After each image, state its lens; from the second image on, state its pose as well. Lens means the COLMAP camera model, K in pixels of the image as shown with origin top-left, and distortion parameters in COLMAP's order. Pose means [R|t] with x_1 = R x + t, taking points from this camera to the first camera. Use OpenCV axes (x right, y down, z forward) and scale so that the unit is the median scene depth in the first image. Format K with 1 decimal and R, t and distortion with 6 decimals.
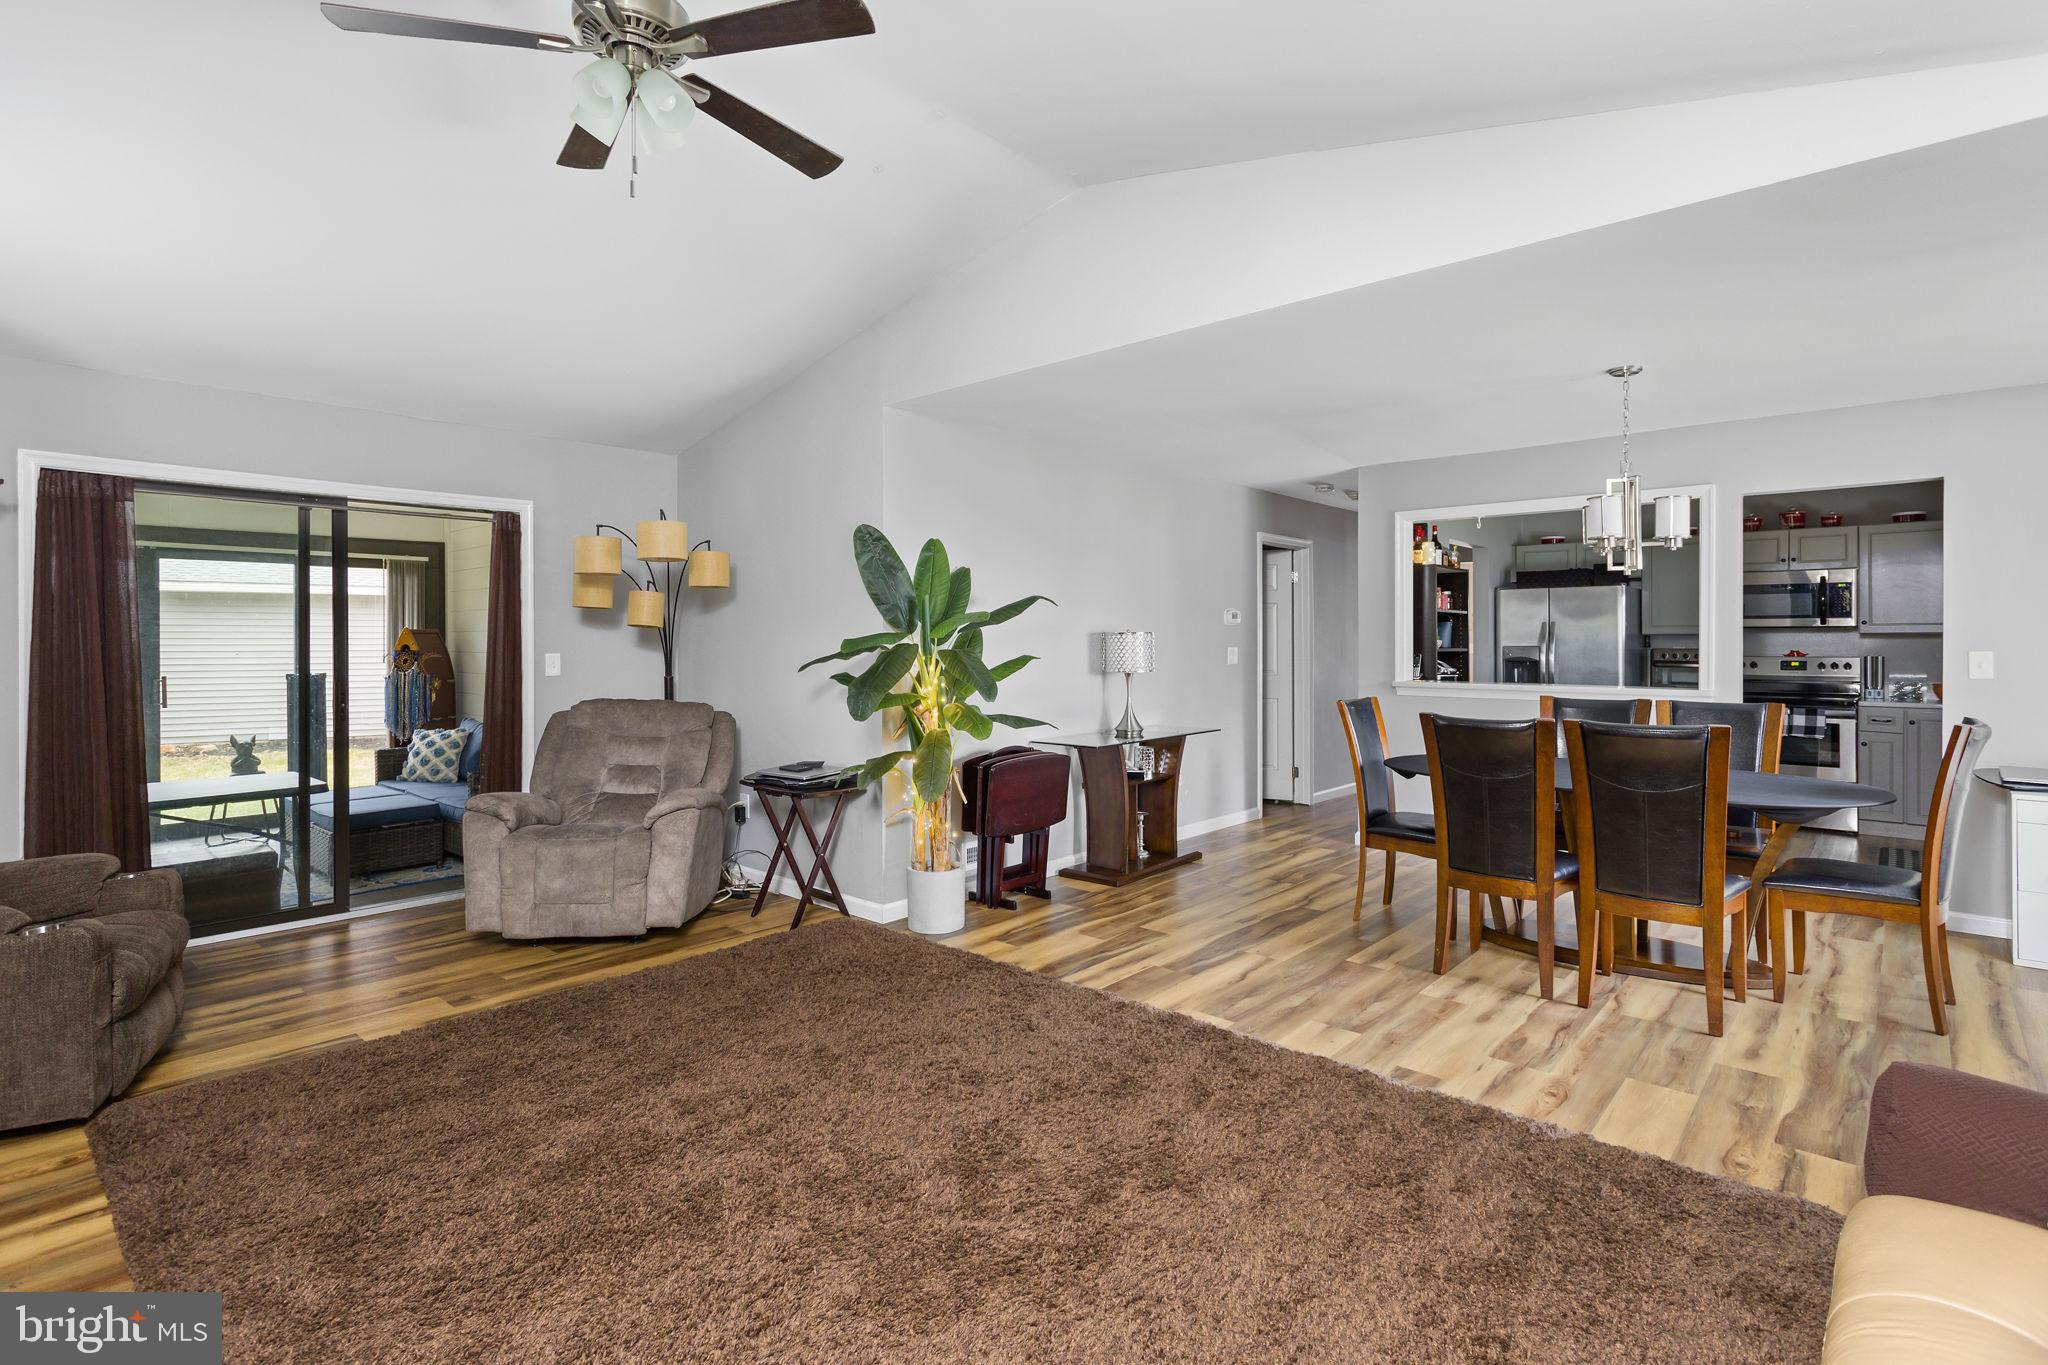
lens RADIAL K [[974.4, 0, 1018.8], [0, 974.4, 640.2], [0, 0, 1]] dist [0.005647, 0.001545]
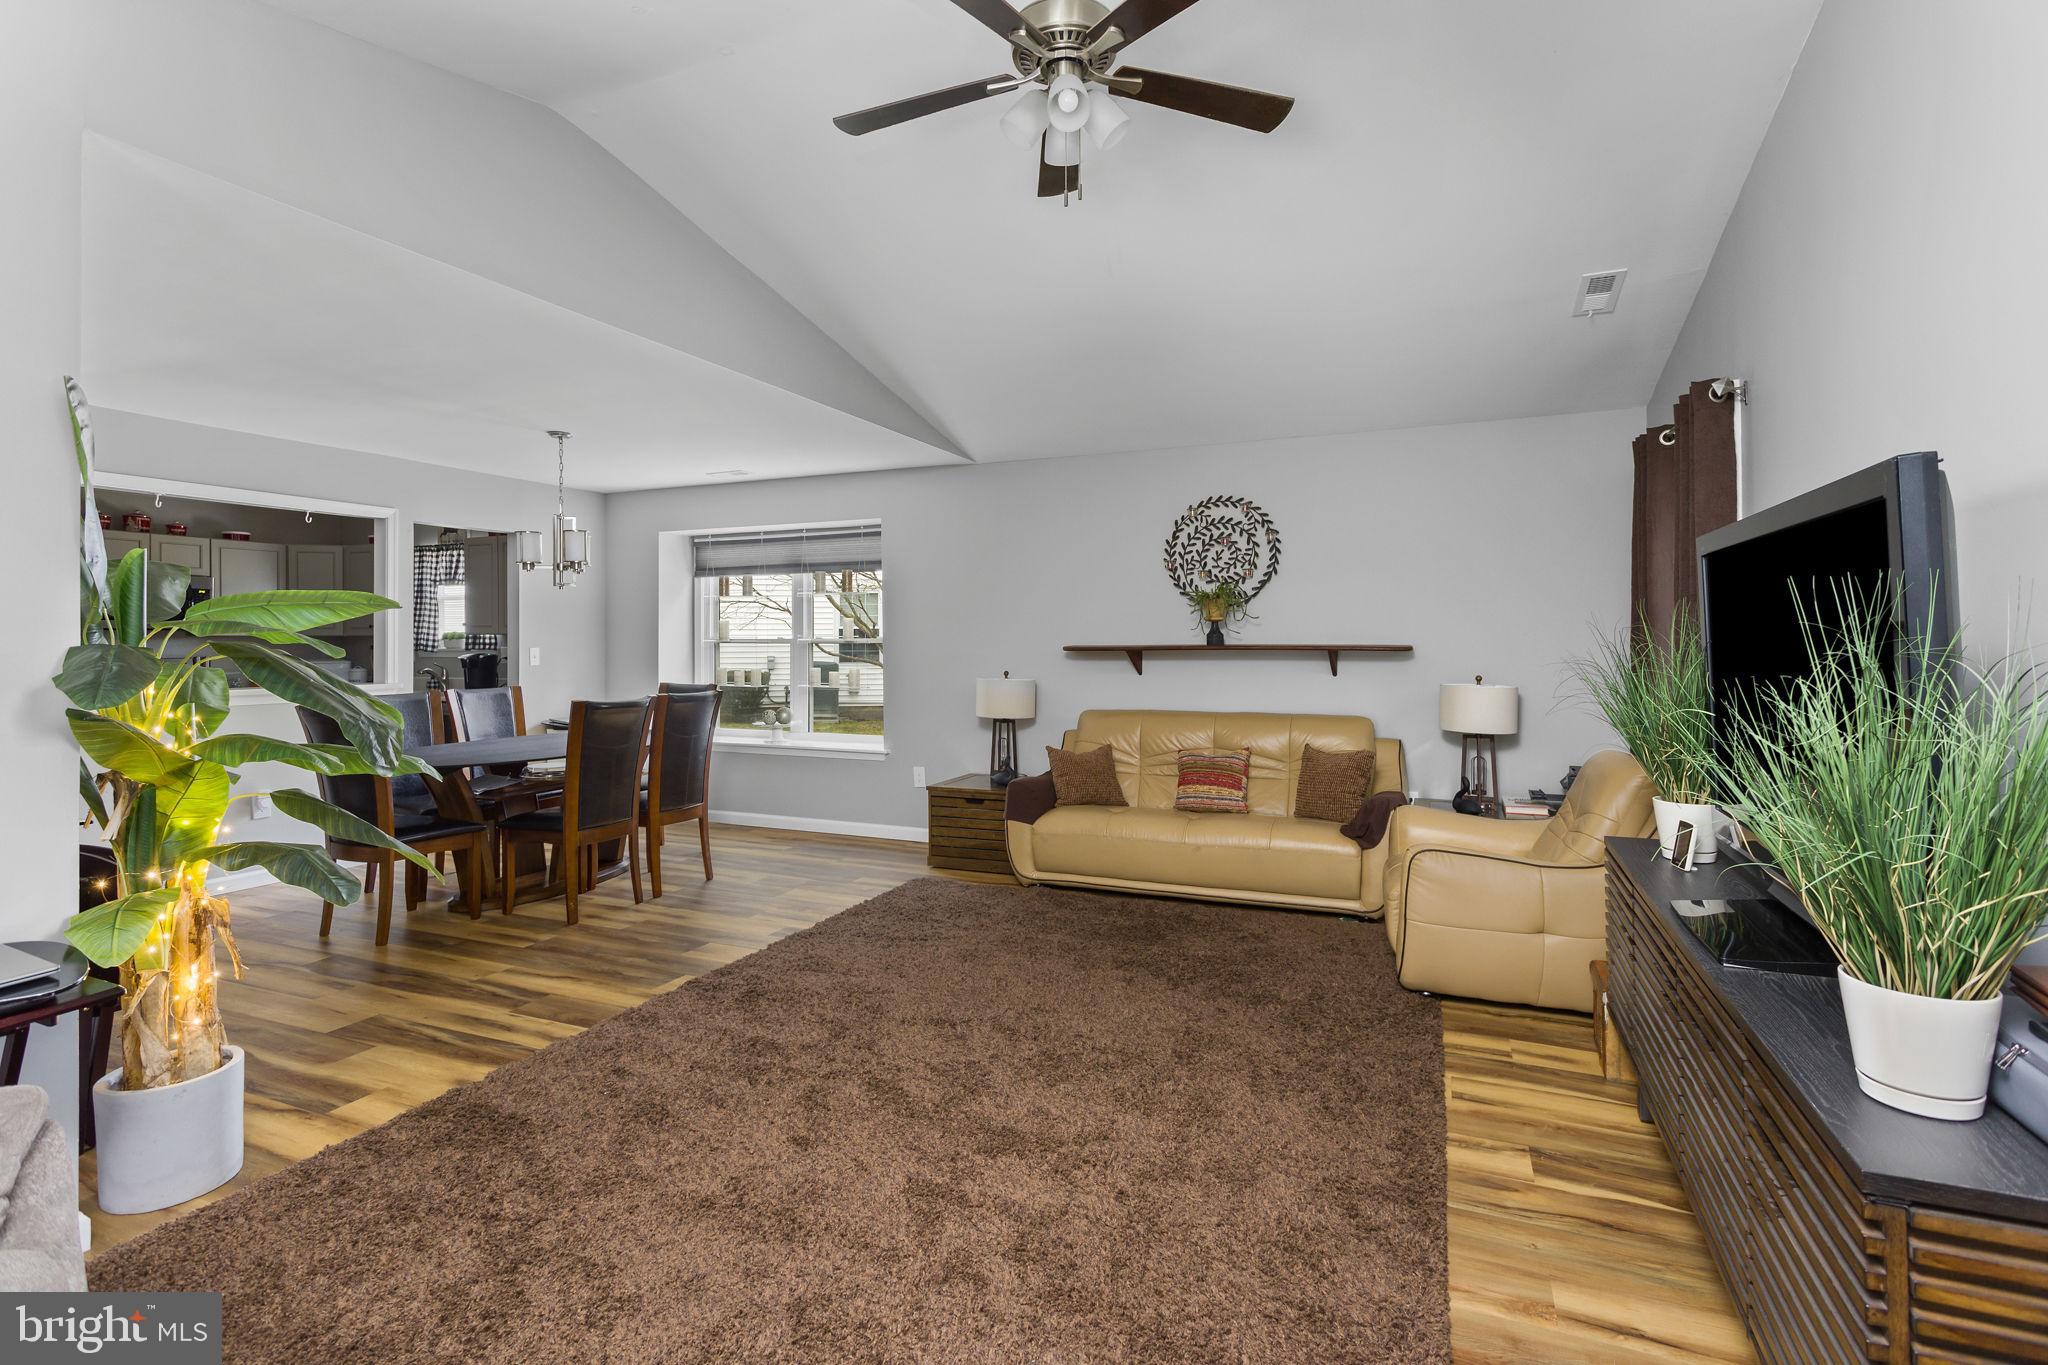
lens RADIAL K [[974.4, 0, 1025.1], [0, 974.4, 678.5], [0, 0, 1]] dist [0.005647, 0.001545]
pose [[-0.322462, -0.040870, 0.945700, -0.845299], [0.000356, 0.999062, 0.043298, -0.007317], [-0.946582, 0.014298, -0.322145, 0.843175]]
